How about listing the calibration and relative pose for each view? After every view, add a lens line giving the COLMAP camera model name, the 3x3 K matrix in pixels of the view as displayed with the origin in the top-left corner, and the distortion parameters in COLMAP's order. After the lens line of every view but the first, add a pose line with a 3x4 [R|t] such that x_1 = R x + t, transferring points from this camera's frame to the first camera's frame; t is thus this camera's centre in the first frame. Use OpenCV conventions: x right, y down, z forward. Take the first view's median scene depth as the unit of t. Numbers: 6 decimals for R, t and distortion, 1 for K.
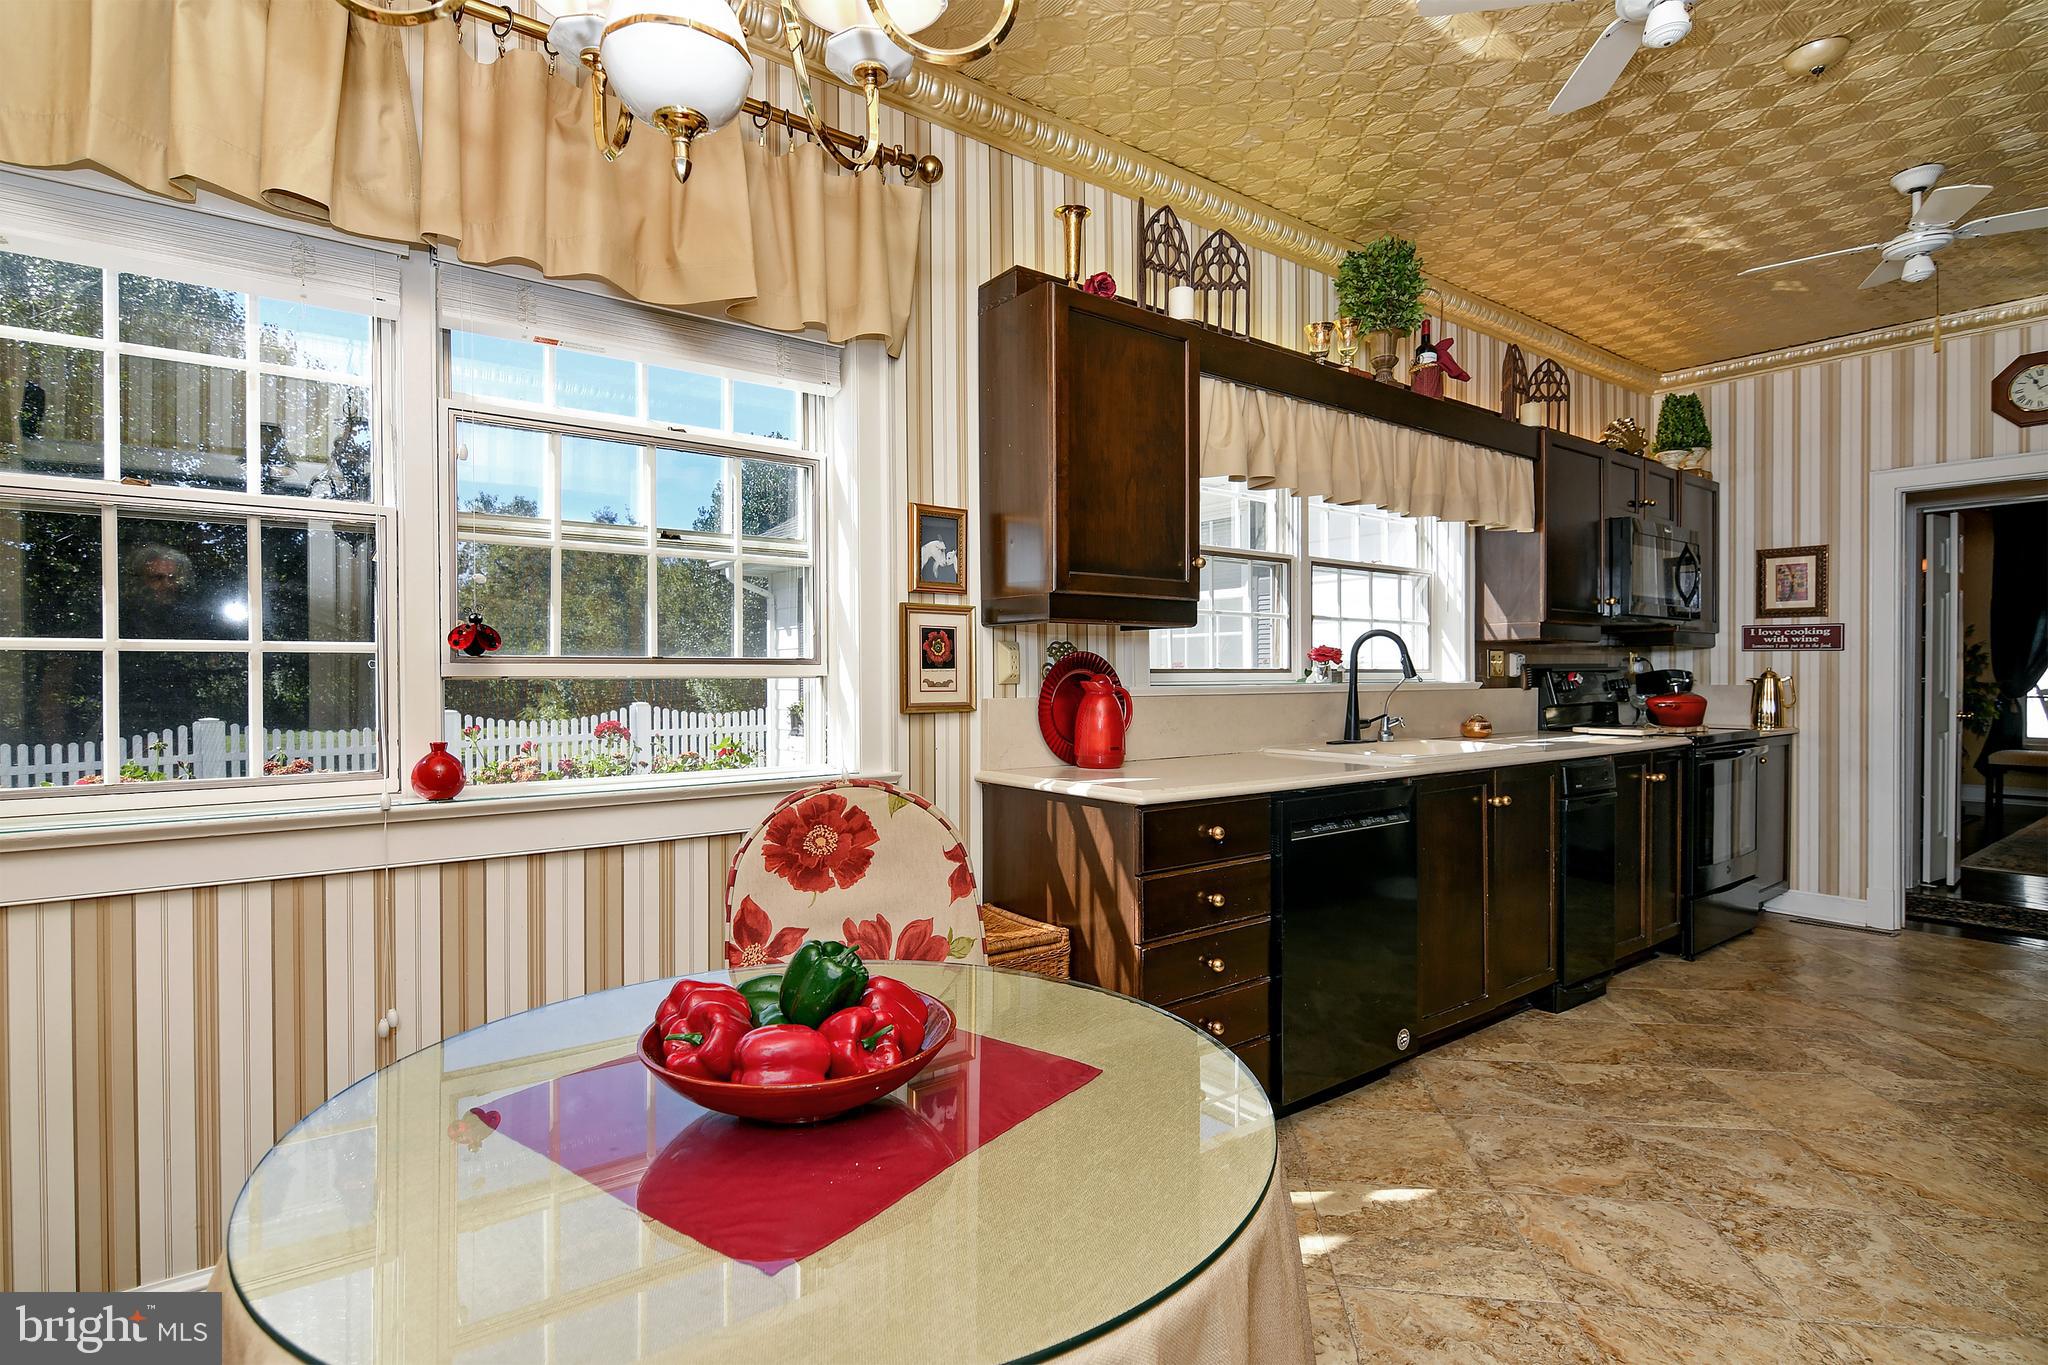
lens RADIAL K [[997.0, 0, 1016.6], [0, 997.0, 685.7], [0, 0, 1]] dist [-0.000449, -0.000094]
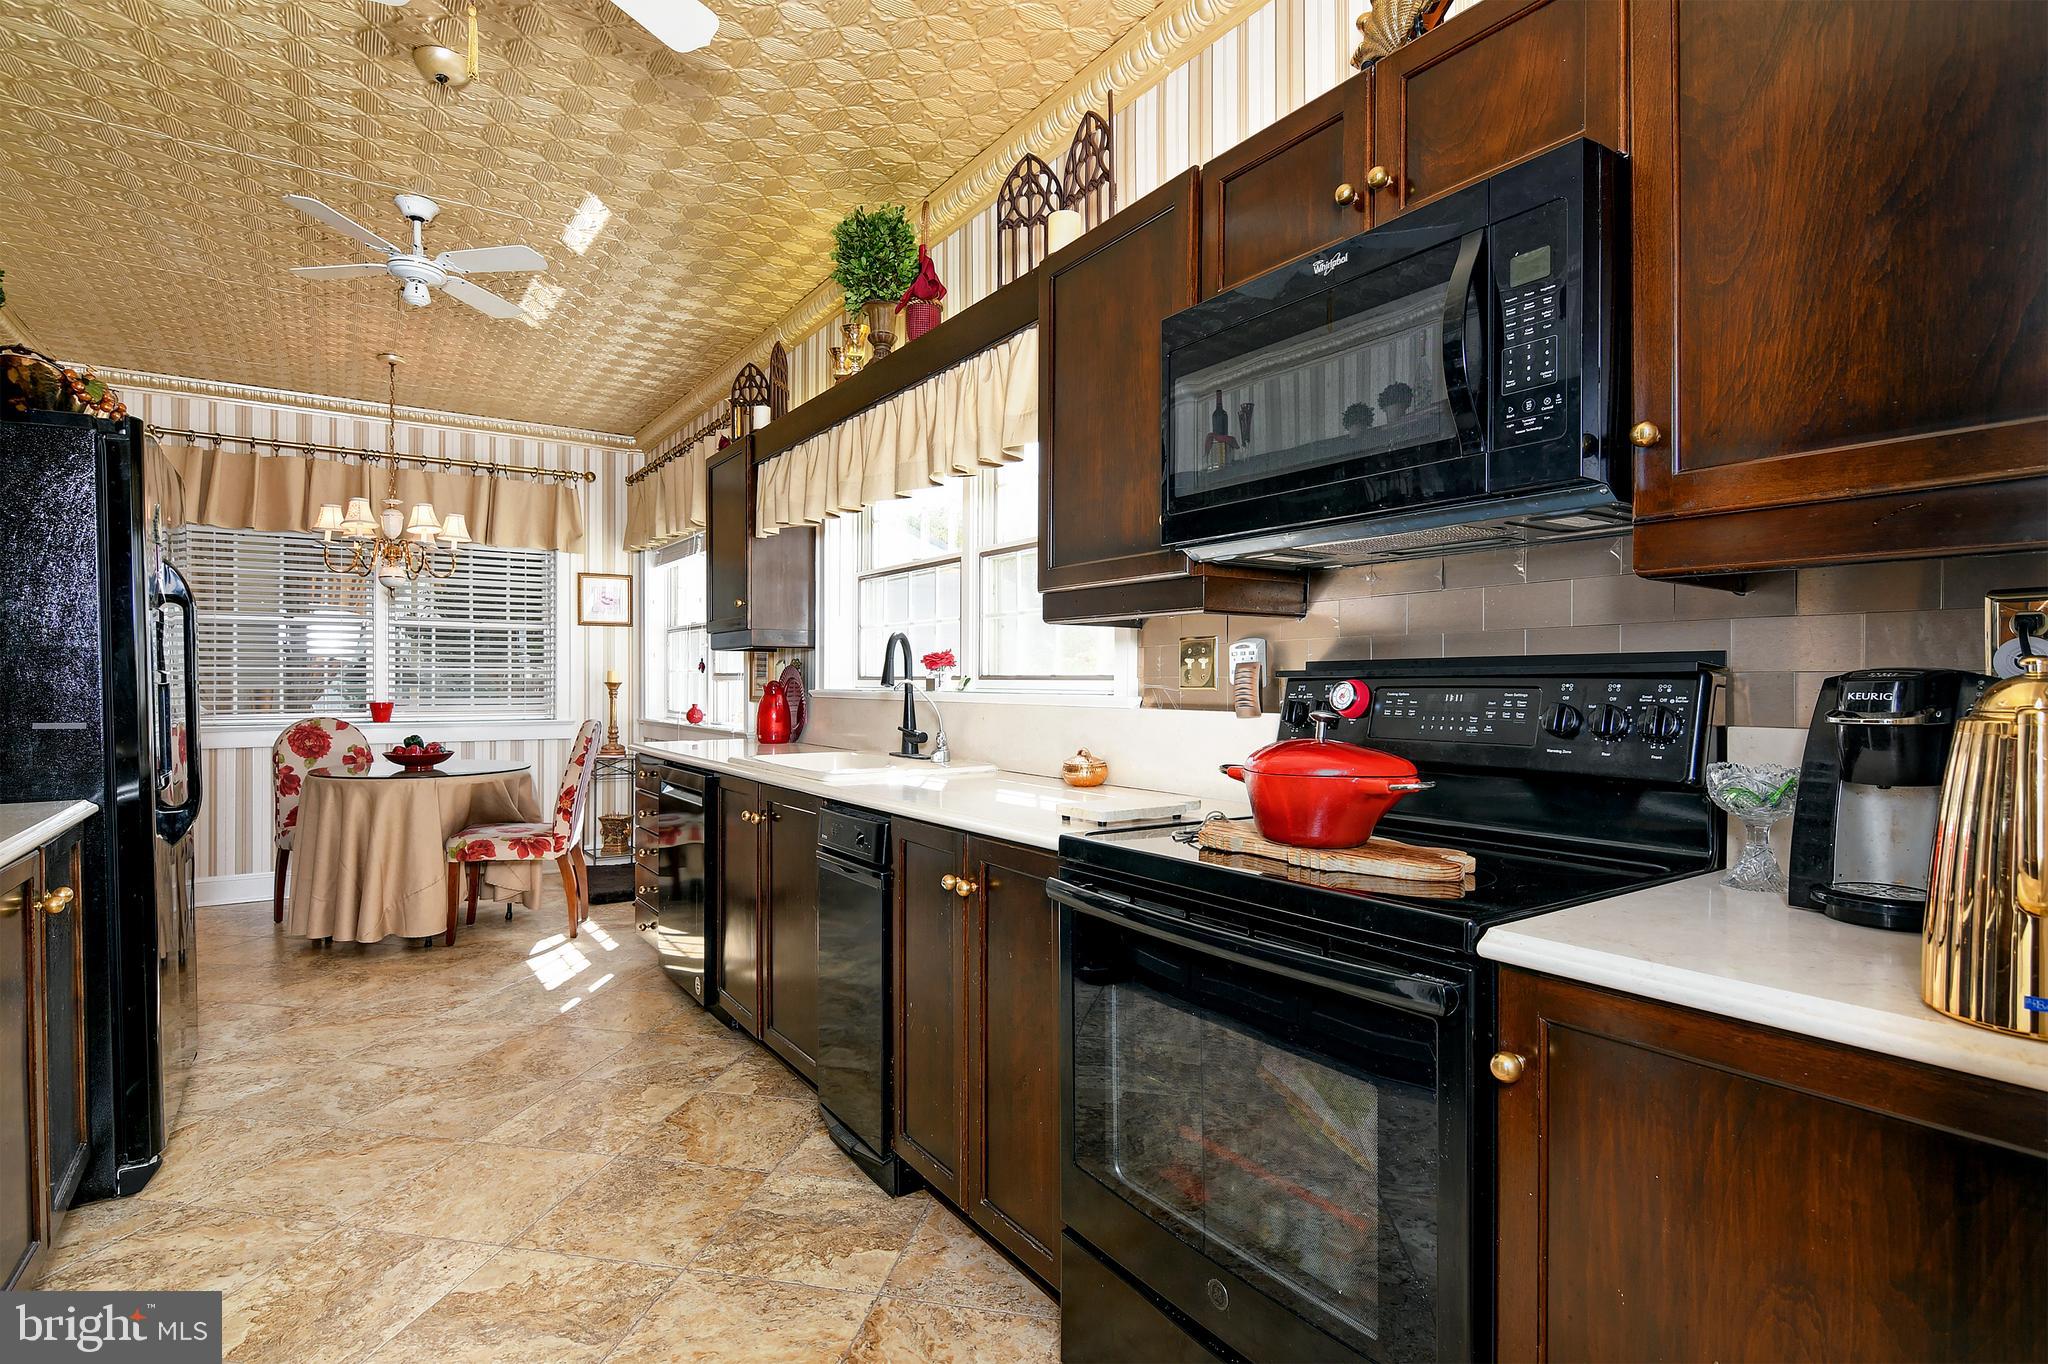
lens RADIAL K [[997.0, 0, 1016.6], [0, 997.0, 679.5], [0, 0, 1]] dist [-0.000449, -0.000094]
pose [[-0.041791, 0.000457, -0.999126, 1.786166], [-0.013525, 0.999908, 0.001023, -0.023466], [0.999035, 0.013556, -0.041781, 1.623337]]
